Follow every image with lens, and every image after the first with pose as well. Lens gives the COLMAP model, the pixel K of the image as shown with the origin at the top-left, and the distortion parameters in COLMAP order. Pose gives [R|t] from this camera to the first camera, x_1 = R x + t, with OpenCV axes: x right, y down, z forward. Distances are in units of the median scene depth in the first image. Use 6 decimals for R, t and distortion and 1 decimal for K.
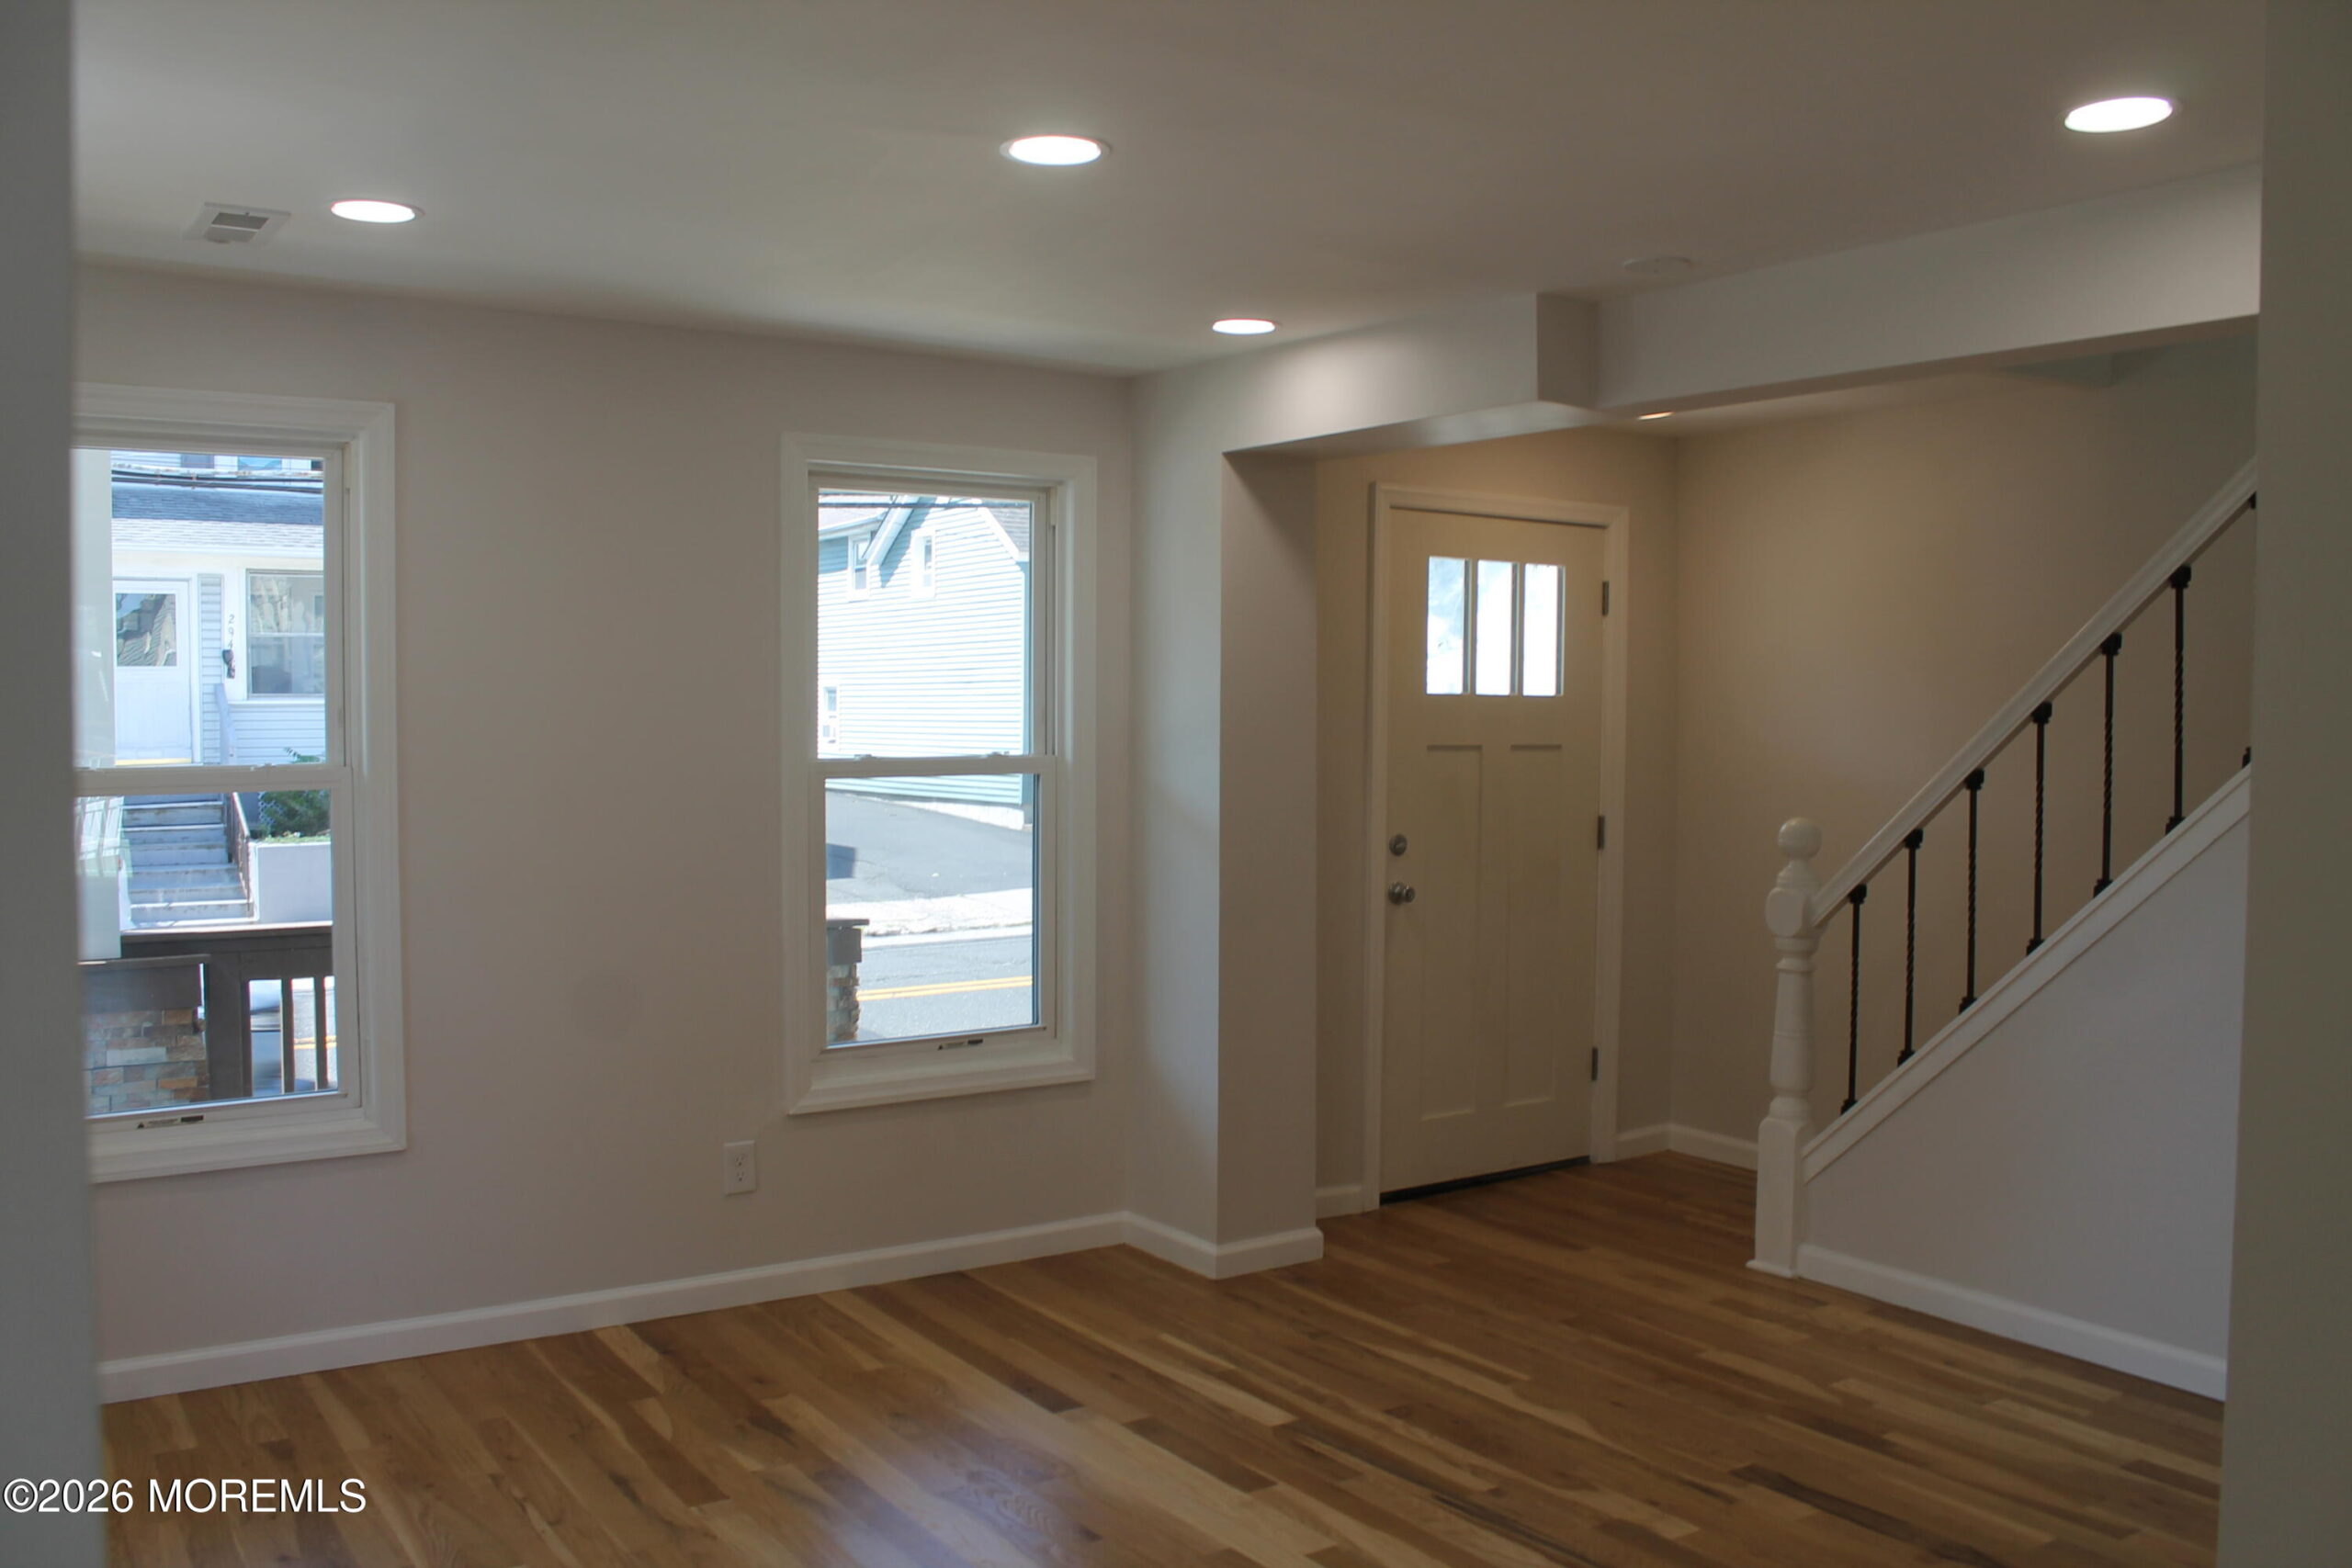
lens RADIAL K [[1986.6, 0, 1176.0], [0, 1986.6, 784.0], [0, 0, 1]] dist [-0.159117, 0.141252]
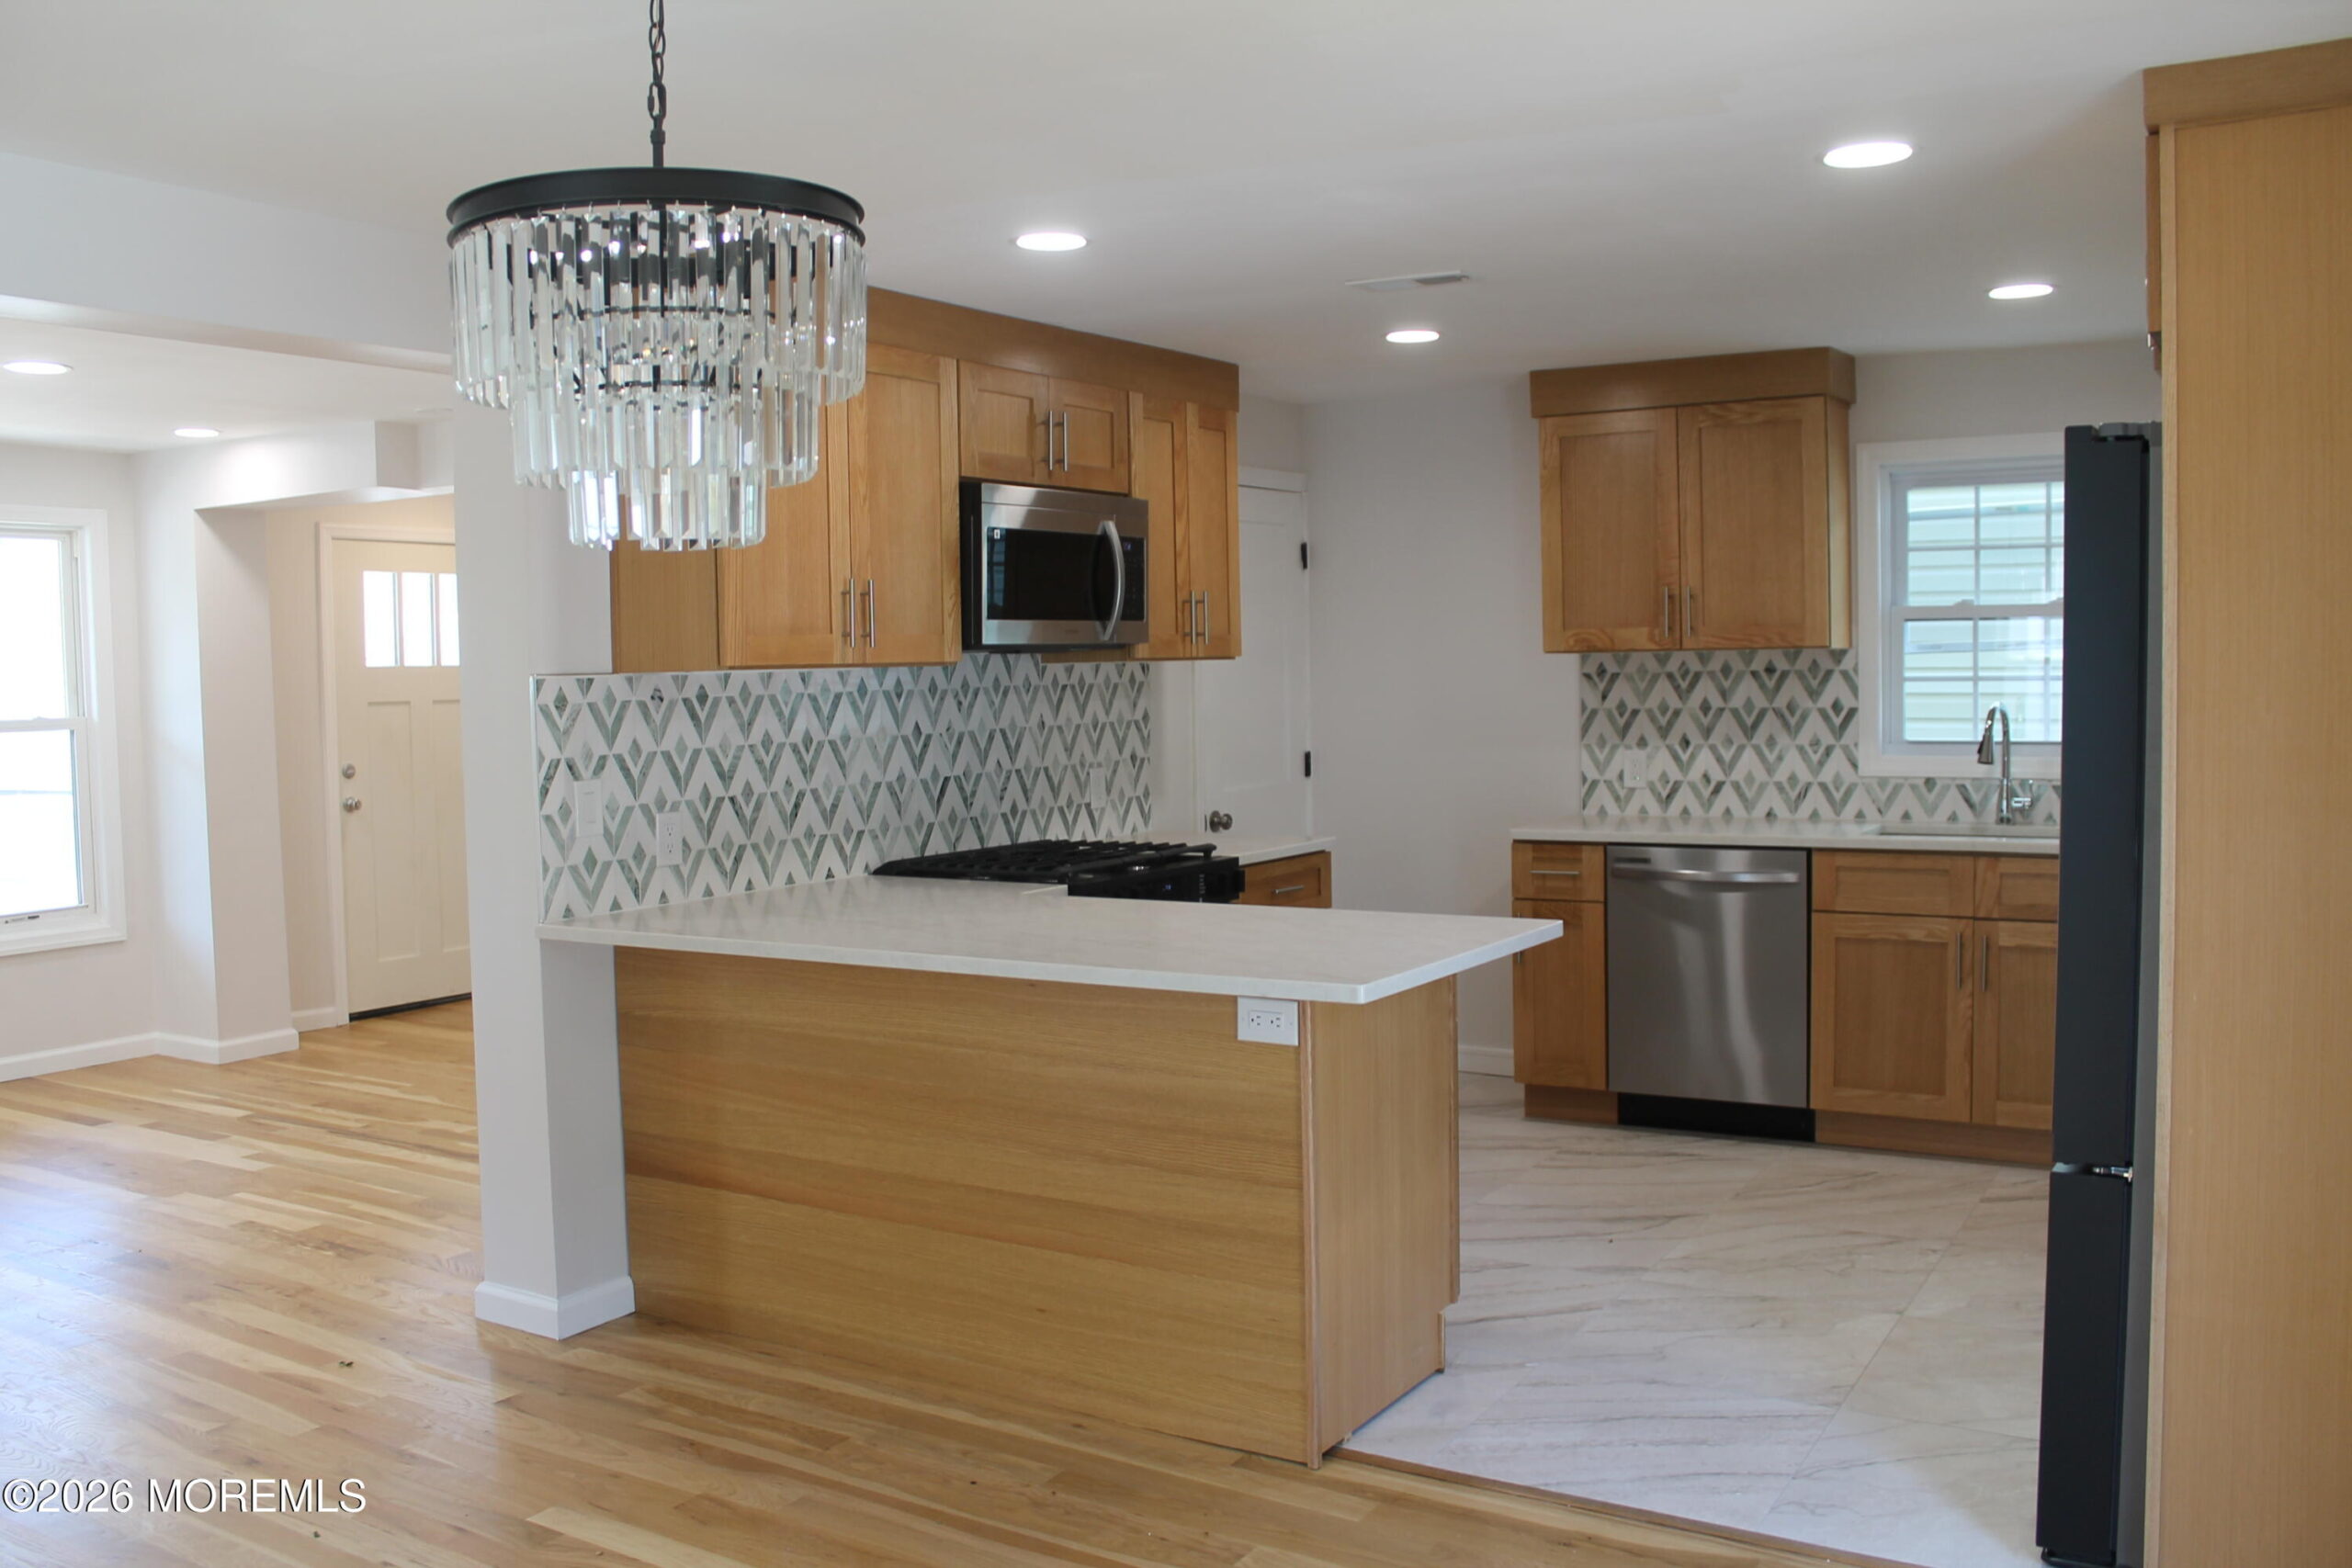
lens RADIAL K [[1986.6, 0, 1176.0], [0, 1986.6, 784.0], [0, 0, 1]] dist [-0.159117, 0.141252]
pose [[0.912418, -0.046798, 0.406576, 0.094749], [0.040566, 0.998890, 0.023940, 0.033120], [-0.407245, -0.005350, 0.913303, -0.593619]]
